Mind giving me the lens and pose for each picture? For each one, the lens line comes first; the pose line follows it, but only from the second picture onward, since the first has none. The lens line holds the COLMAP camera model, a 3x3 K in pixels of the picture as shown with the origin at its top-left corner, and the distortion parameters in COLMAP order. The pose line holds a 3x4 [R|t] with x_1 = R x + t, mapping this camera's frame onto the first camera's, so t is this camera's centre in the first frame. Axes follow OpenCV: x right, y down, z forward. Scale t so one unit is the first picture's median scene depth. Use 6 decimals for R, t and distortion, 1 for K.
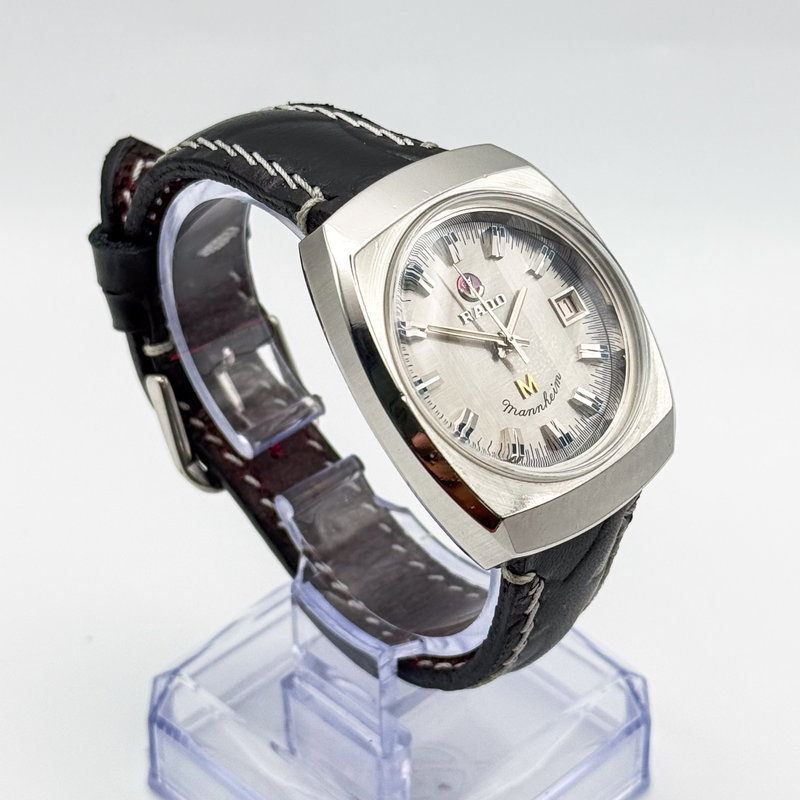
lens RADIAL K [[2366.6, 0, 400.4], [0, 2366.6, 430.5], [0, 0, 1]] dist [0.096447, 1.634266]
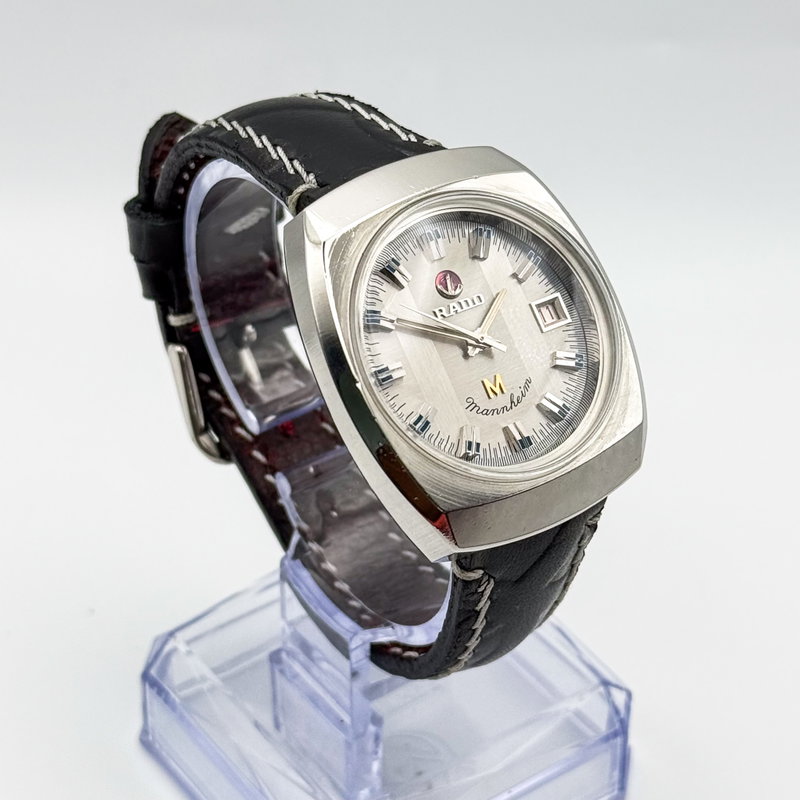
lens RADIAL K [[2366.6, 0, 400.4], [0, 2366.6, 430.5], [0, 0, 1]] dist [0.096447, 1.634266]
pose [[0.987963, 0.098013, -0.119678, 0.127646], [-0.098144, 0.995161, 0.004818, -0.000853], [0.119571, 0.006986, 0.992801, -0.011631]]
